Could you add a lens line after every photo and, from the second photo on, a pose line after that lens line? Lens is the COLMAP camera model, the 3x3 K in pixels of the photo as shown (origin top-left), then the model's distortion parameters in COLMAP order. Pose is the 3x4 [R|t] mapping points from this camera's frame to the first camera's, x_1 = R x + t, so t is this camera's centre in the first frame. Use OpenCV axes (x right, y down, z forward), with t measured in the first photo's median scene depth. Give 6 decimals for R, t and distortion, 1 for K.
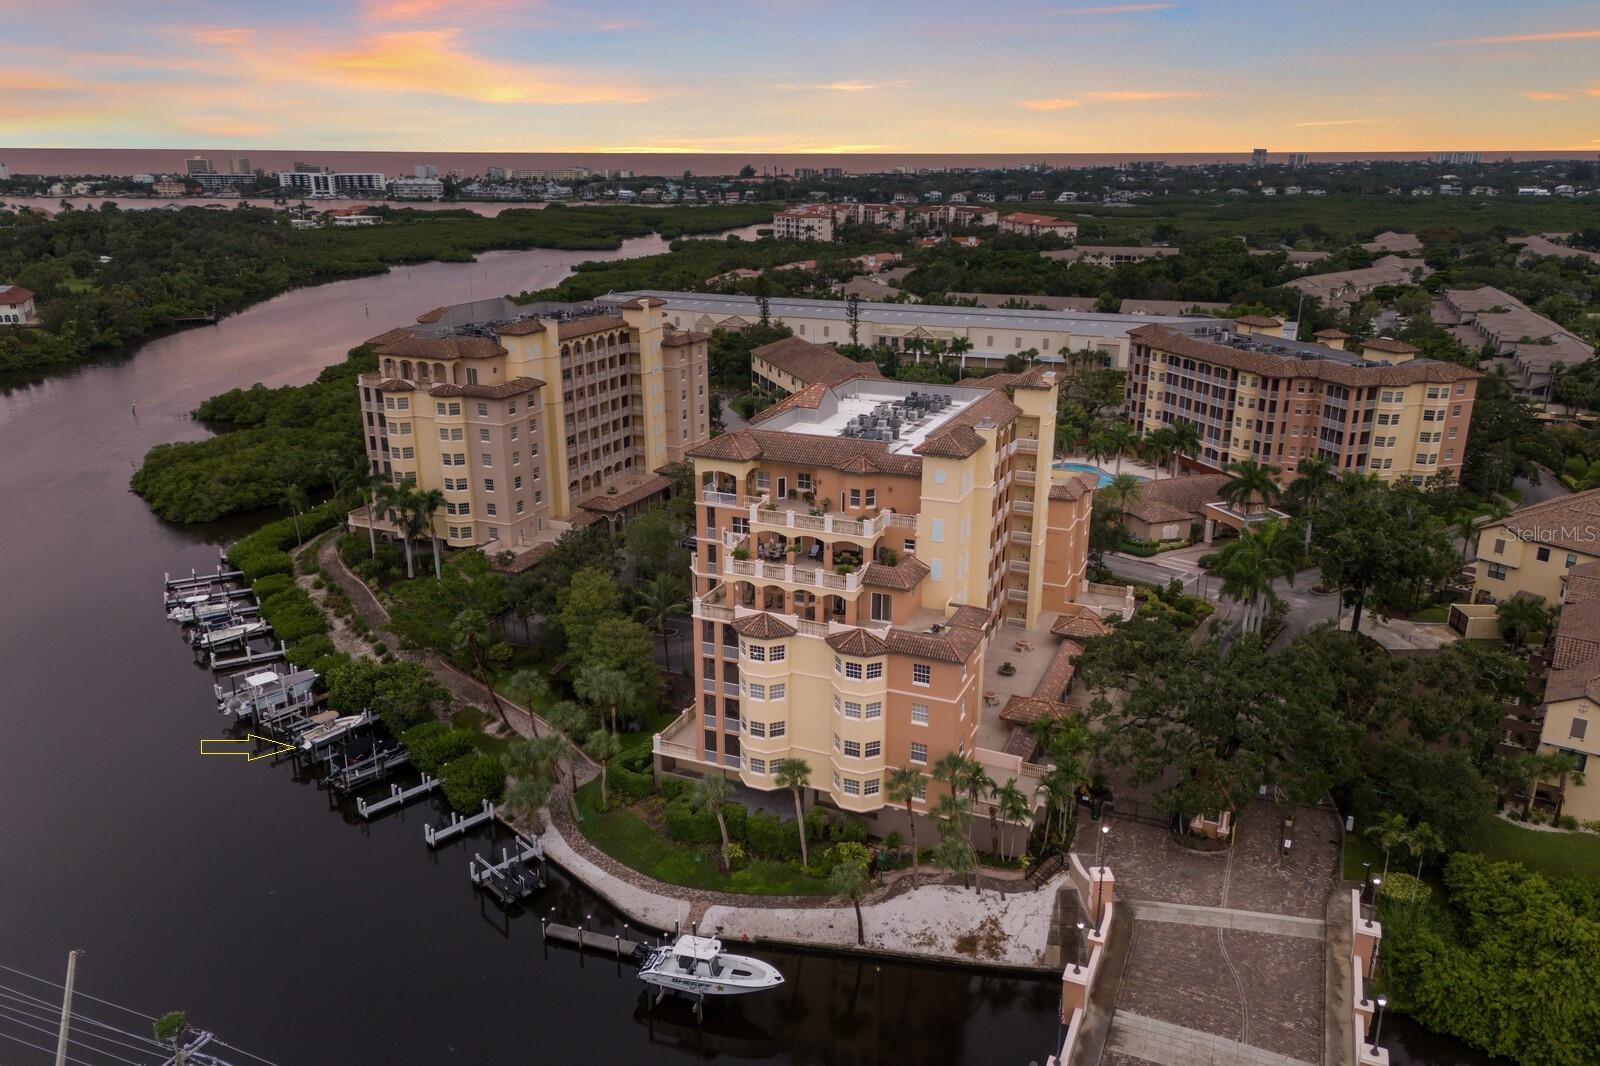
lens RADIAL K [[1176.2, 0, 795.3], [0, 1176.2, 546.4], [0, 0, 1]] dist [0.087060, -0.093846]
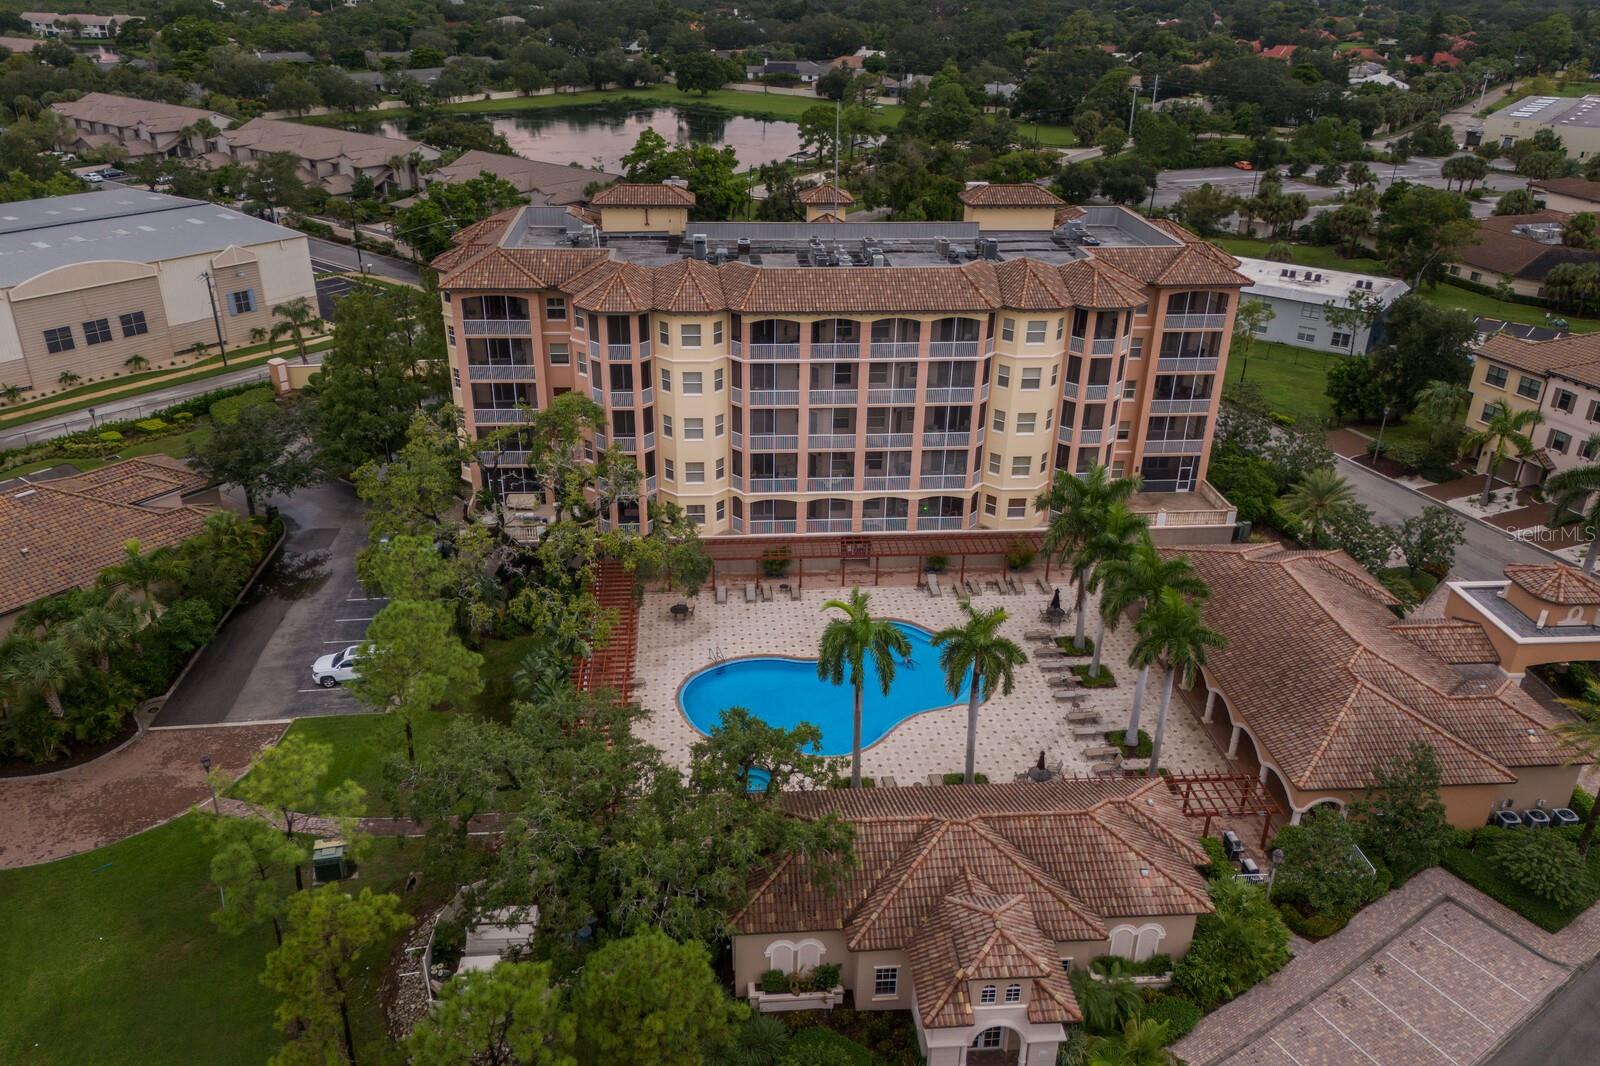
lens RADIAL K [[1159.6, 0, 797.5], [0, 1159.6, 515.6], [0, 0, 1]] dist [0.068755, -0.060989]
pose [[0.231253, -0.418469, 0.878297, -0.057247], [0.291111, 0.891169, 0.347953, -0.307983], [-0.928319, 0.175217, 0.327907, 1.157045]]
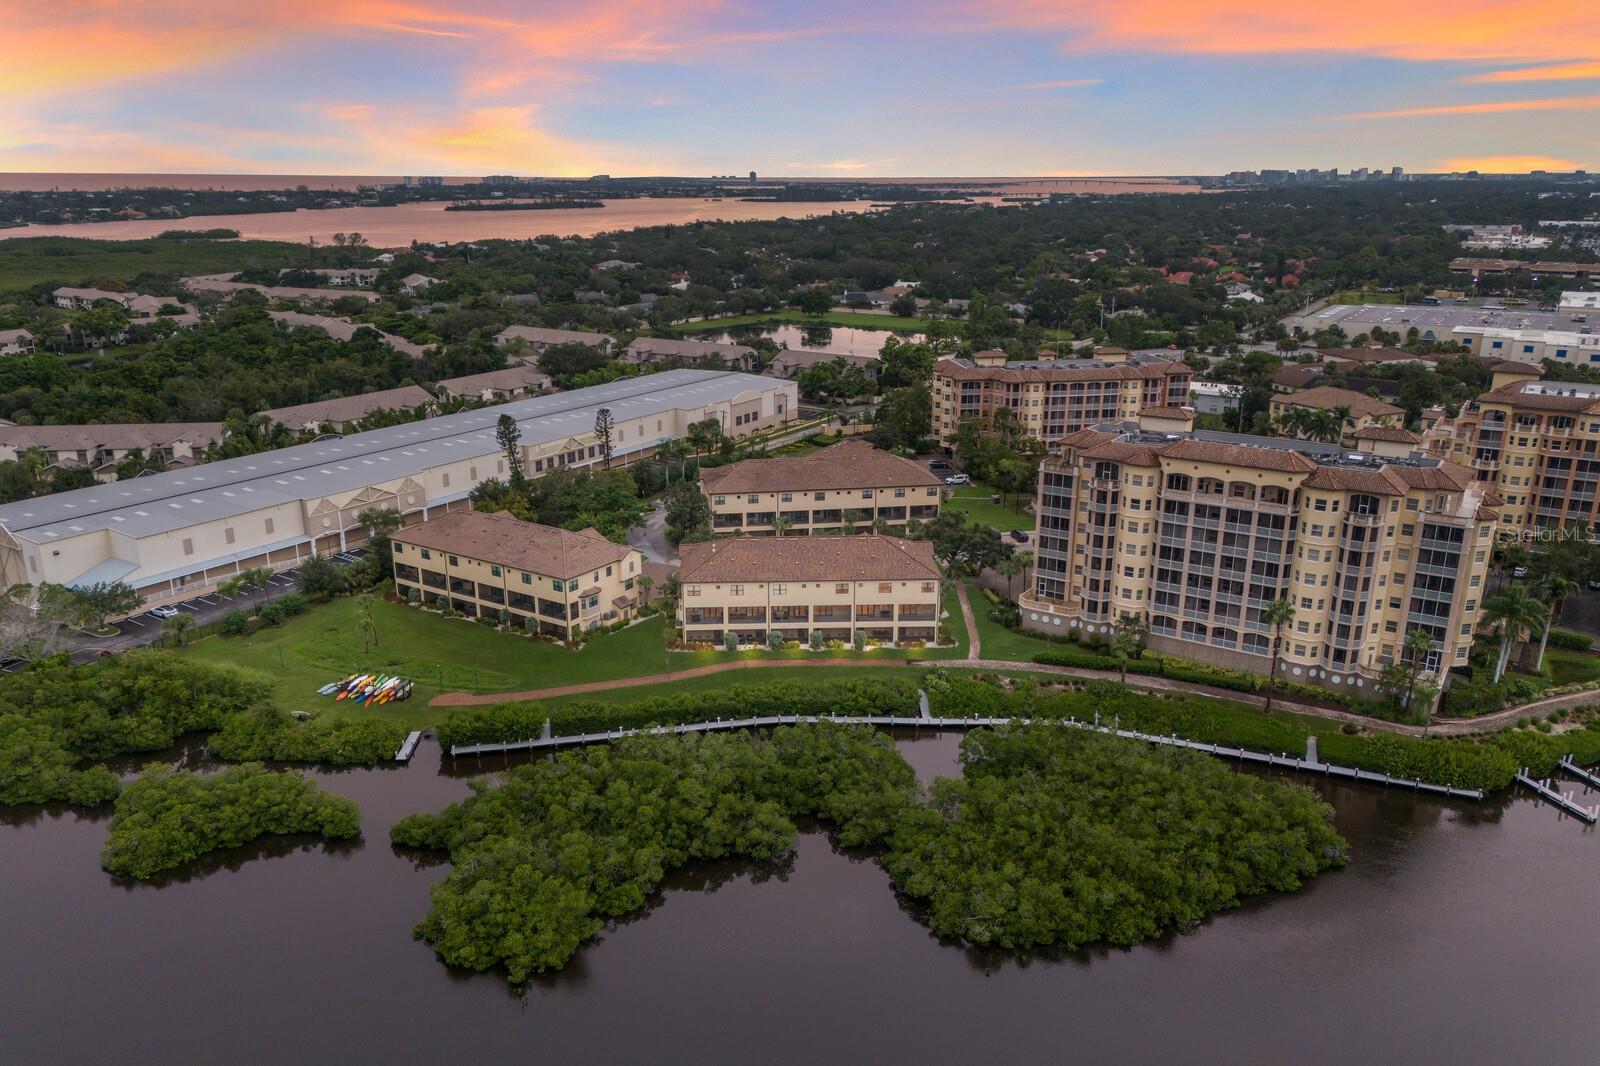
lens RADIAL K [[1171.5, 0, 795.5], [0, 1171.5, 567.4], [0, 0, 1]] dist [0.116055, -0.184581]
pose [[0.163265, -0.311156, 0.936230, -1.388182], [0.310260, 0.917010, 0.250663, -0.525814], [-0.936527, 0.249551, 0.246255, 1.321551]]
